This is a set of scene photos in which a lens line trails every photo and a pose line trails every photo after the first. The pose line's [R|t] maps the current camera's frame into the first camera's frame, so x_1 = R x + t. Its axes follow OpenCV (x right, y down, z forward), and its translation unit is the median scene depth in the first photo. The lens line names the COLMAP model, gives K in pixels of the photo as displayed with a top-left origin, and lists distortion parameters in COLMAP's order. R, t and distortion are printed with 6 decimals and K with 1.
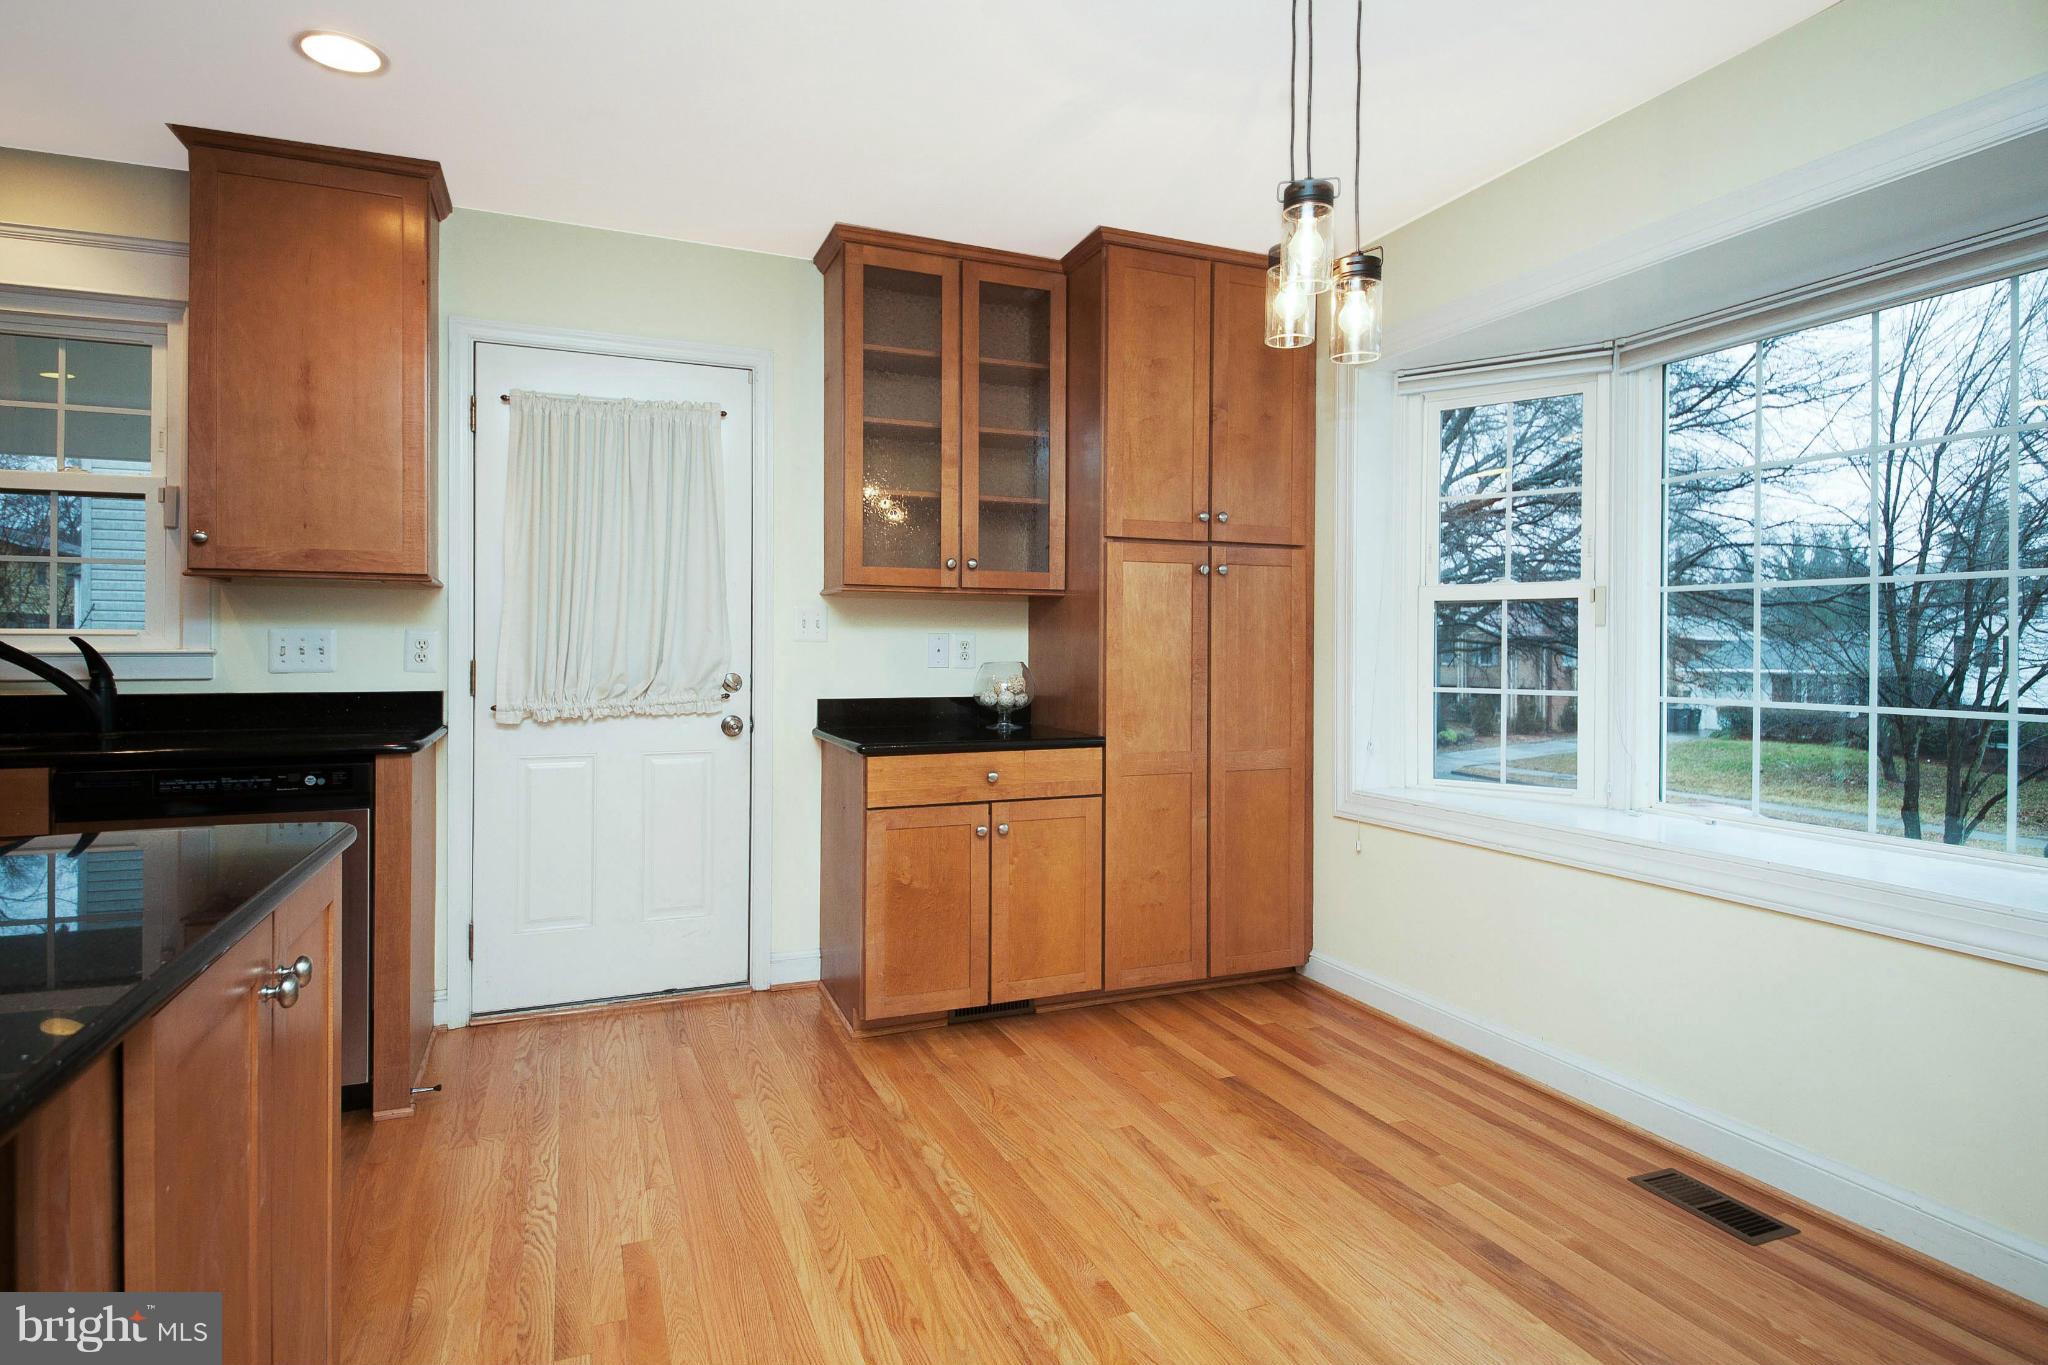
lens RADIAL K [[1097.5, 0, 1032.2], [0, 1097.5, 652.8], [0, 0, 1]] dist [0.047803, -0.040392]
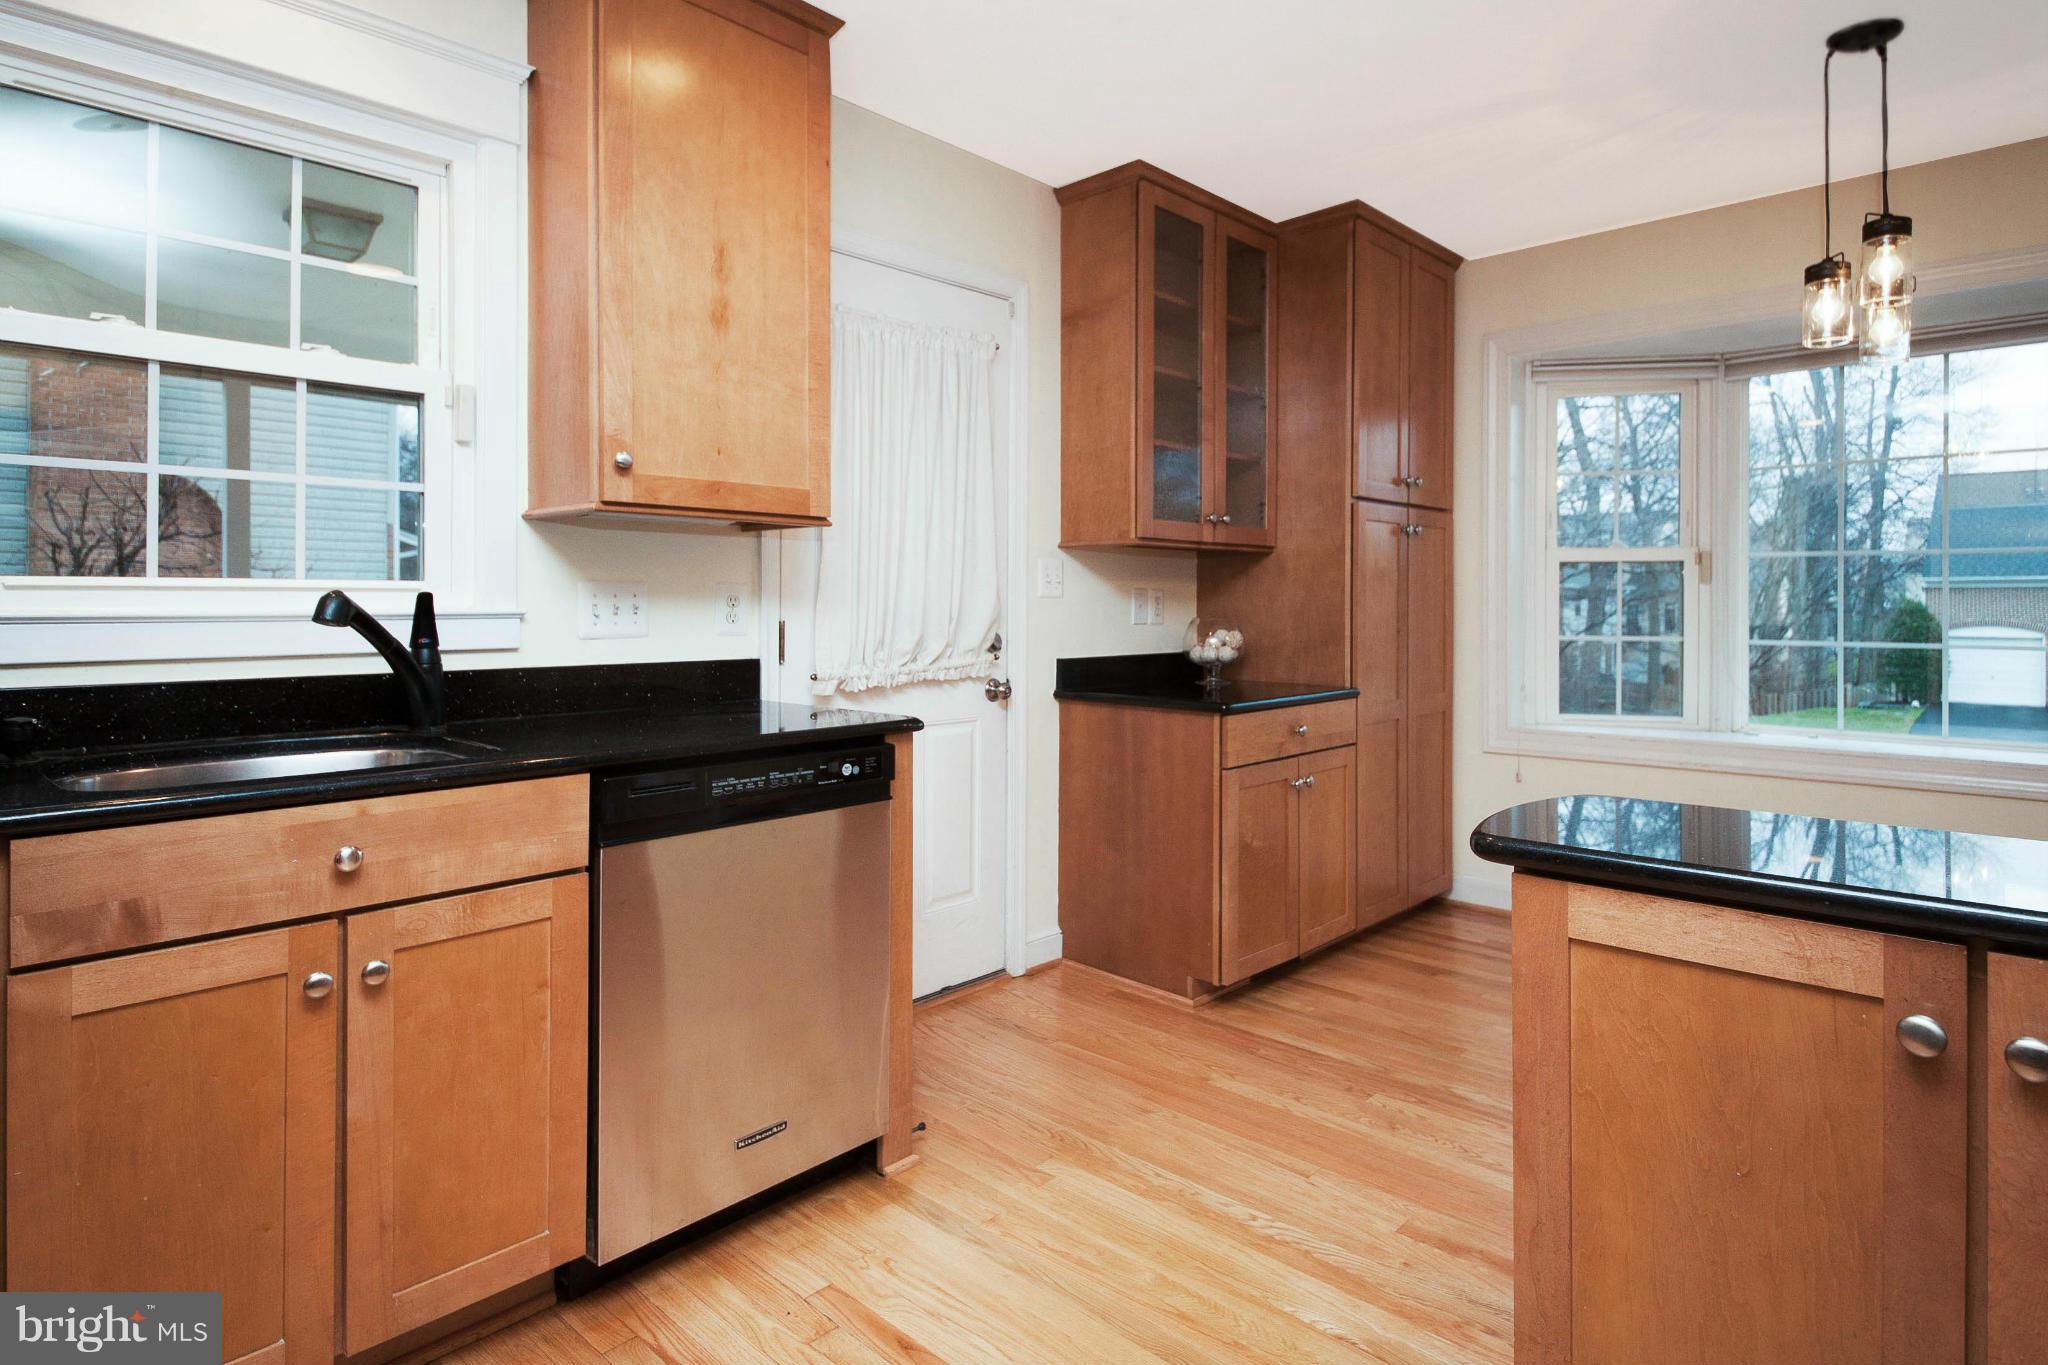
lens RADIAL K [[1116.2, 0, 1016.4], [0, 1116.2, 607.5], [0, 0, 1]] dist [0.005064, -0.000845]
pose [[0.916005, -0.004566, 0.401141, -0.714645], [0.004410, 0.999989, 0.001314, -0.002981], [-0.401142, 0.000566, 0.916016, 0.171662]]
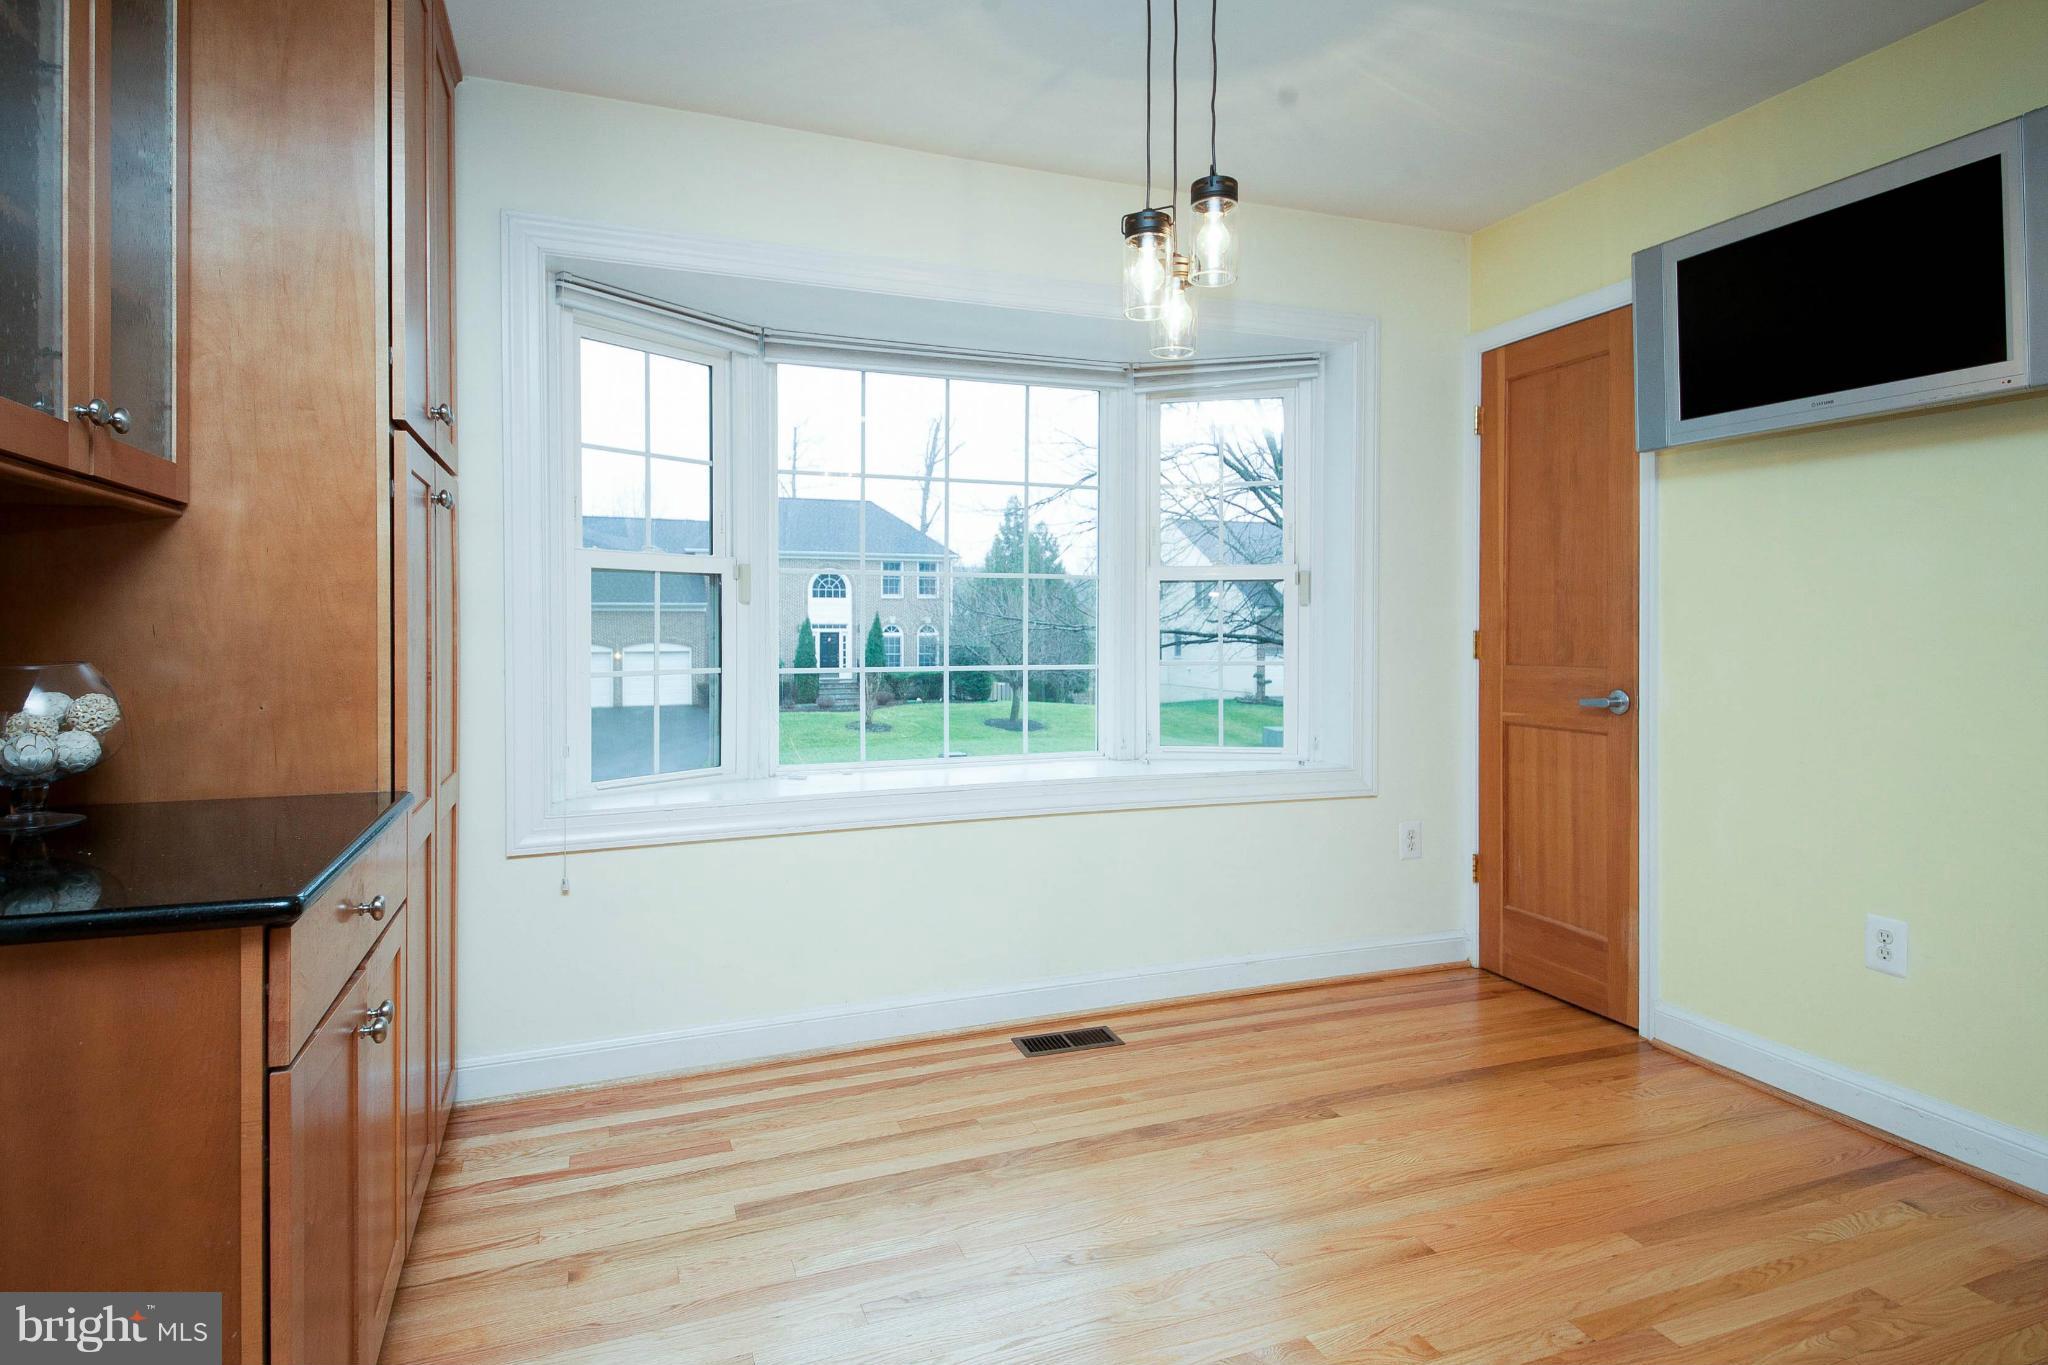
lens RADIAL K [[1102.1, 0, 1020.9], [0, 1102.1, 642.0], [0, 0, 1]] dist [0.014166, -0.001097]
pose [[0.023241, -0.020288, 0.999524, -0.514413], [0.005861, 0.999780, 0.020157, -0.007510], [-0.999713, 0.005390, 0.023355, 0.745674]]
